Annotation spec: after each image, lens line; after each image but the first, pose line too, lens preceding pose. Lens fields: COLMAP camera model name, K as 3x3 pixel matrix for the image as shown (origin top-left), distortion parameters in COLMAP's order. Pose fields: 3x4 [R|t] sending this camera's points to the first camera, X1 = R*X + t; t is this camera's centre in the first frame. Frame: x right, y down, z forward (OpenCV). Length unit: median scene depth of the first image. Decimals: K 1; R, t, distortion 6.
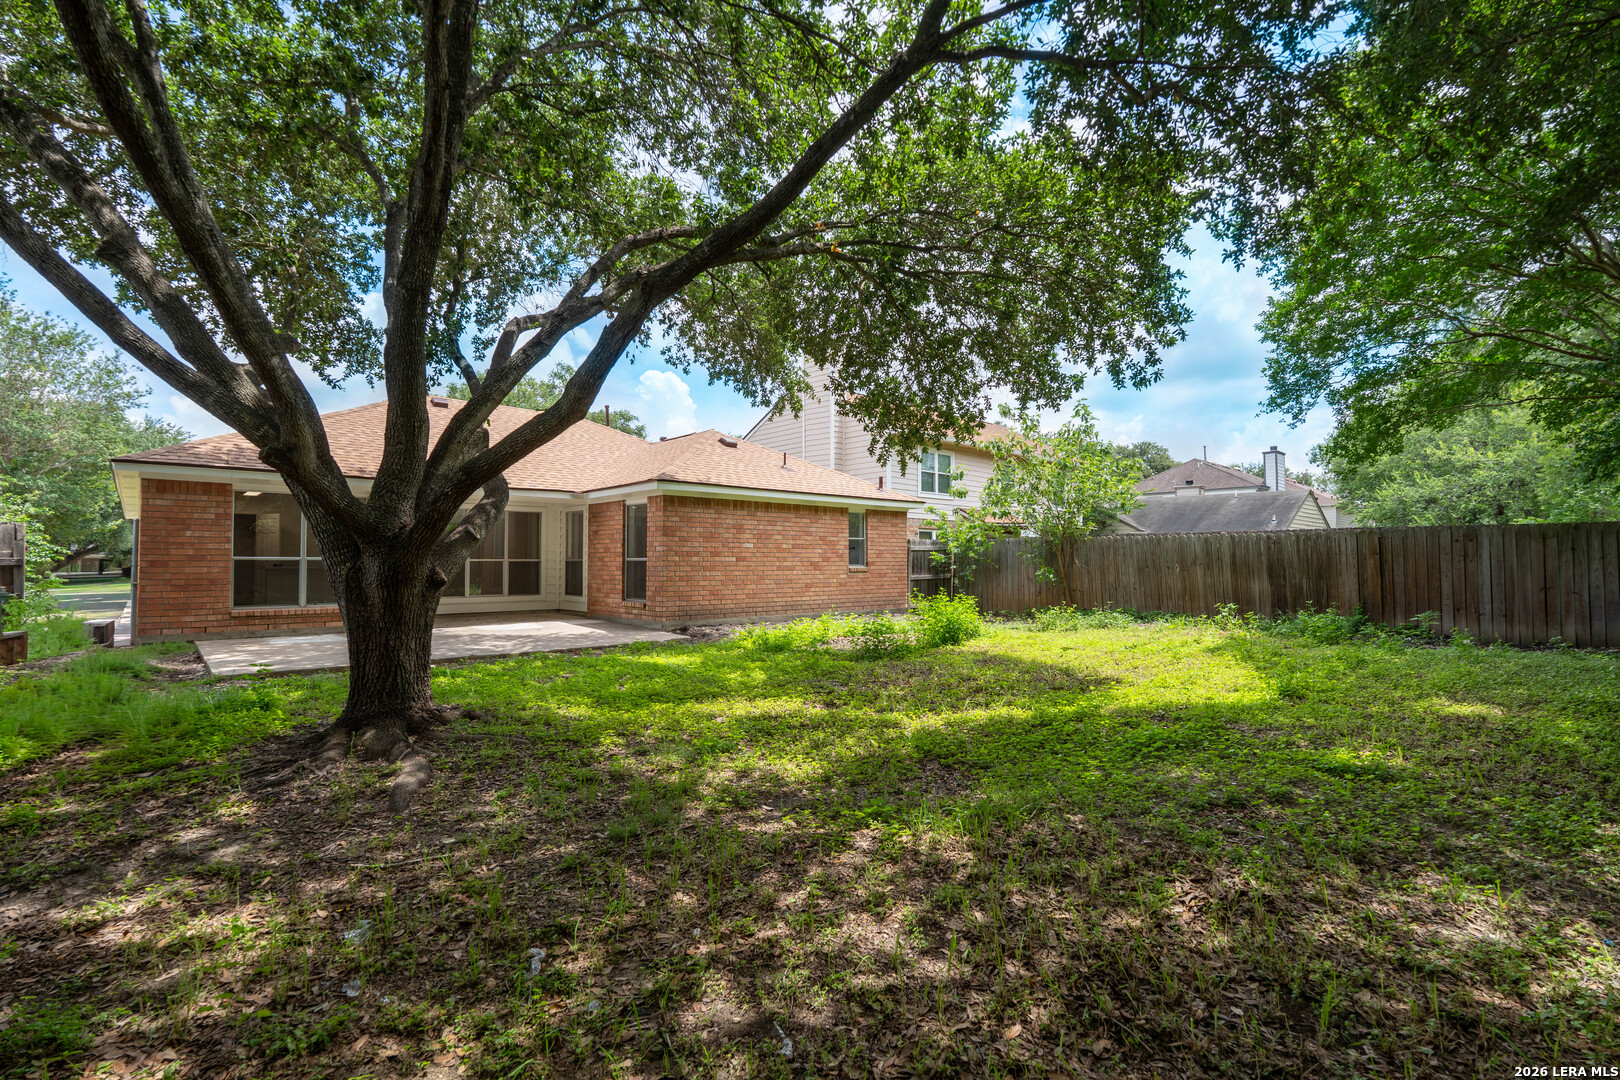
lens RADIAL K [[727.0, 0, 802.2], [0, 727.0, 537.2], [0, 0, 1]] dist [-0.000190, 0.000258]
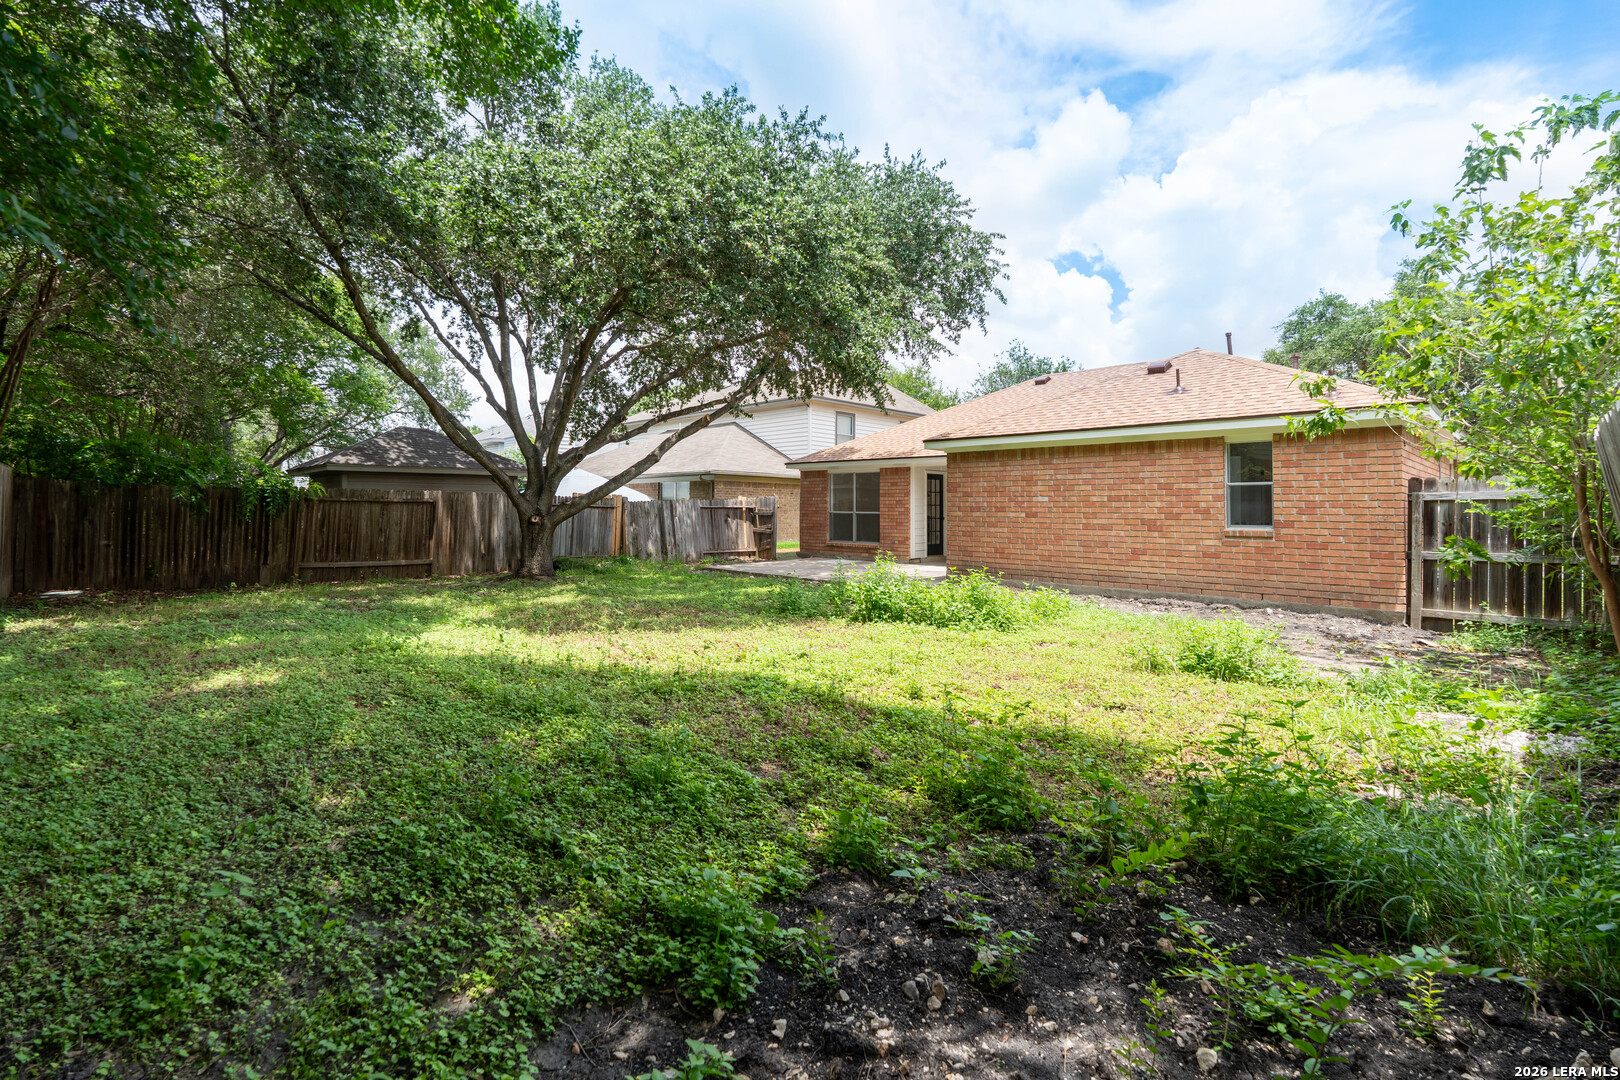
lens RADIAL K [[727.0, 0, 803.5], [0, 727.0, 496.1], [0, 0, 1]] dist [-0.000190, 0.000258]
pose [[0.044896, -0.019800, -0.998795, 0.797216], [0.024067, 0.999535, -0.018733, 0.017420], [0.998702, -0.023197, 0.045352, 0.694400]]
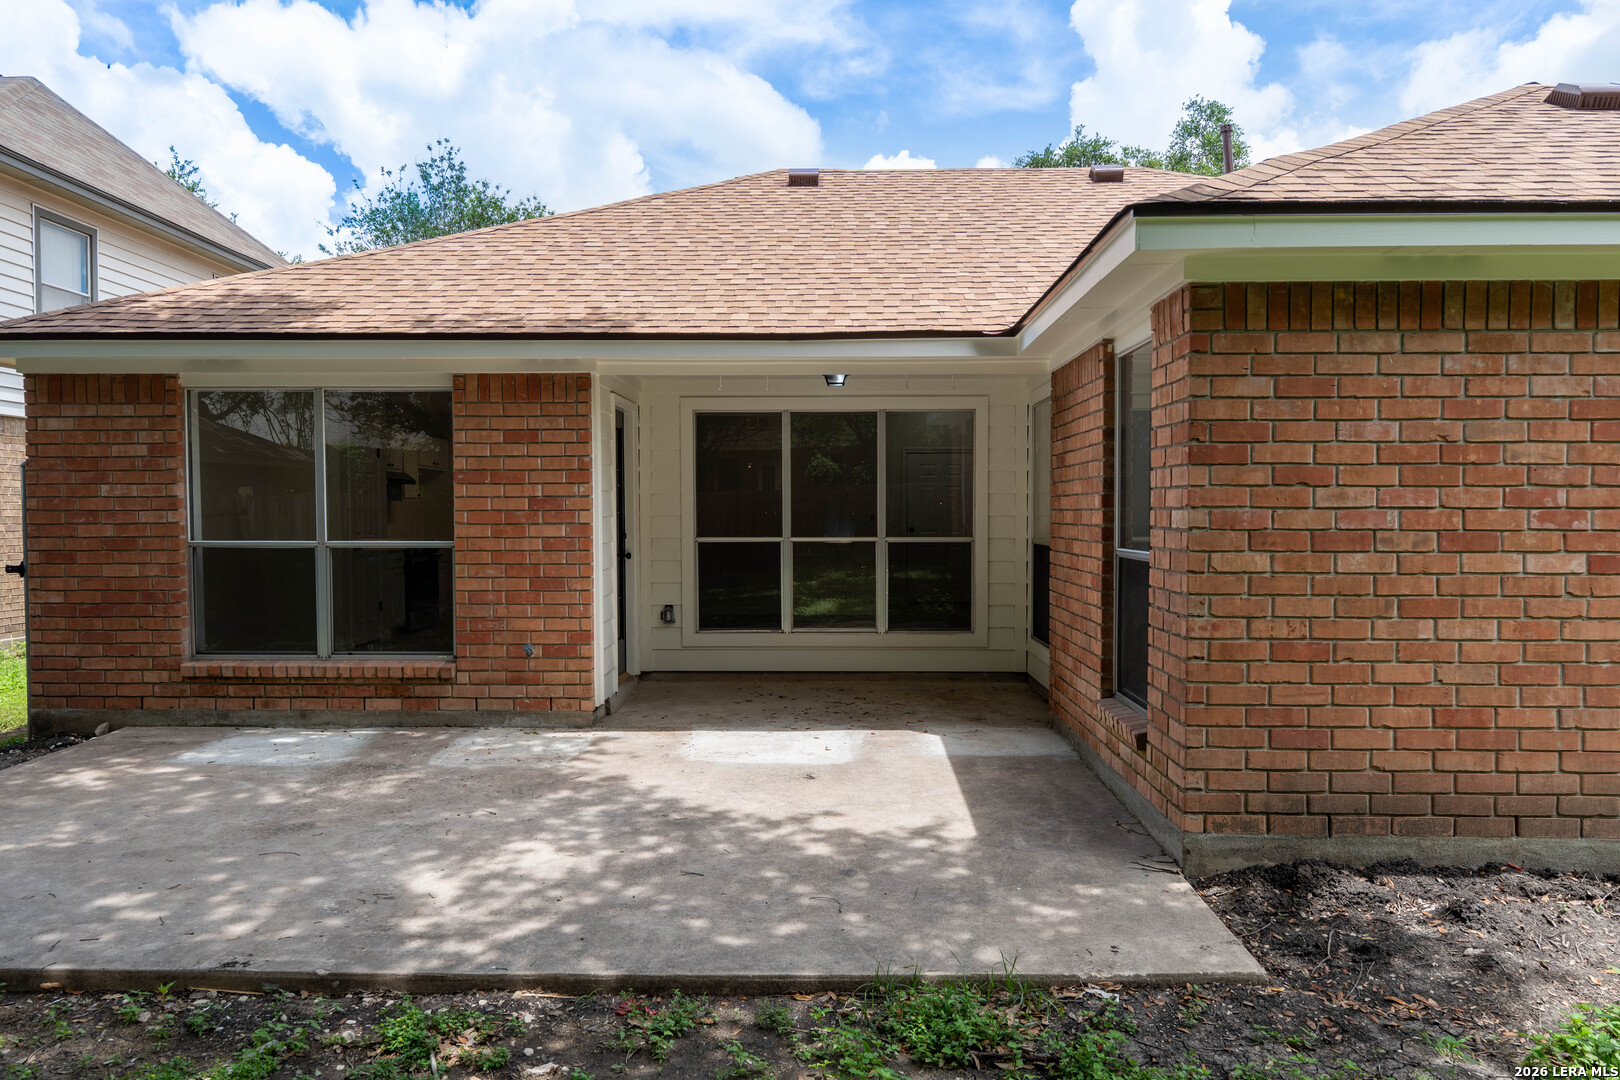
lens RADIAL K [[1120.6, 0, 806.5], [0, 1120.6, 549.0], [0, 0, 1]] dist [0.007392, 0.001607]
pose [[0.732685, 0.021463, -0.680229, -0.035311], [0.024733, 0.998003, 0.058130, 0.001238], [0.680118, -0.059415, 0.730691, 0.612188]]
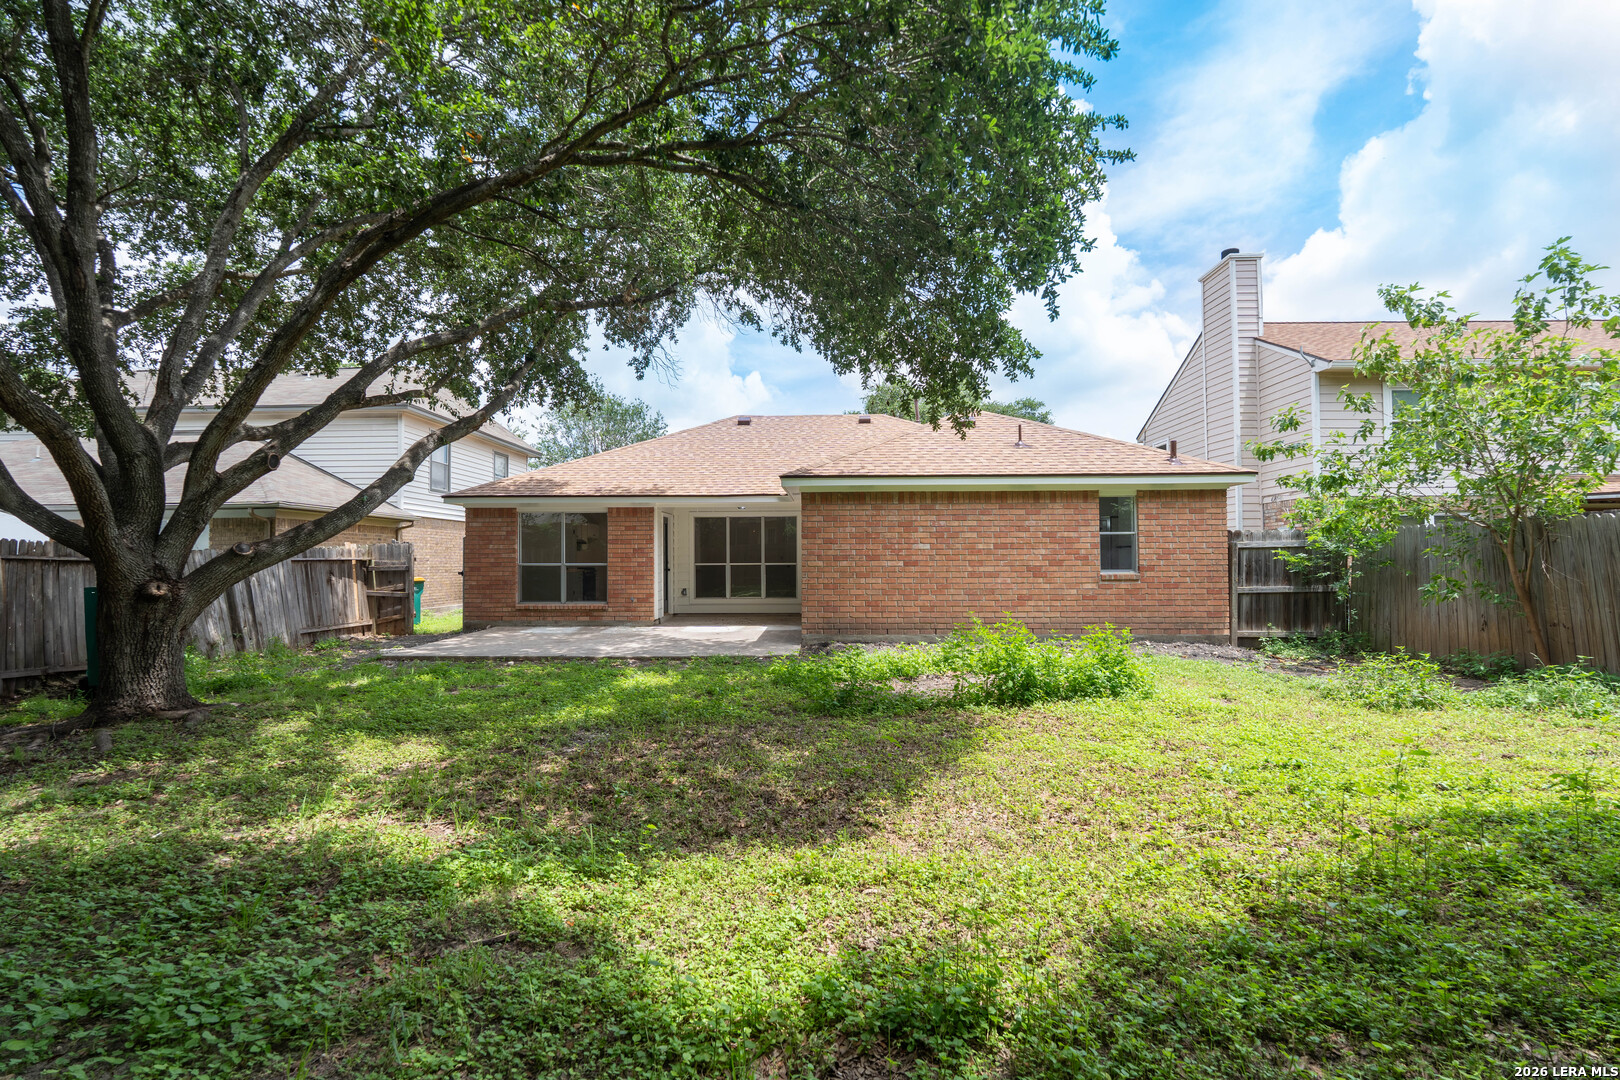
lens RADIAL K [[727.0, 0, 808.2], [0, 727.0, 554.7], [0, 0, 1]] dist [-0.000190, 0.000258]
pose [[0.726188, -0.009653, -0.687428, 0.400421], [0.027284, 0.999518, 0.014786, 0.004883], [0.686955, -0.029494, 0.726102, 0.331556]]
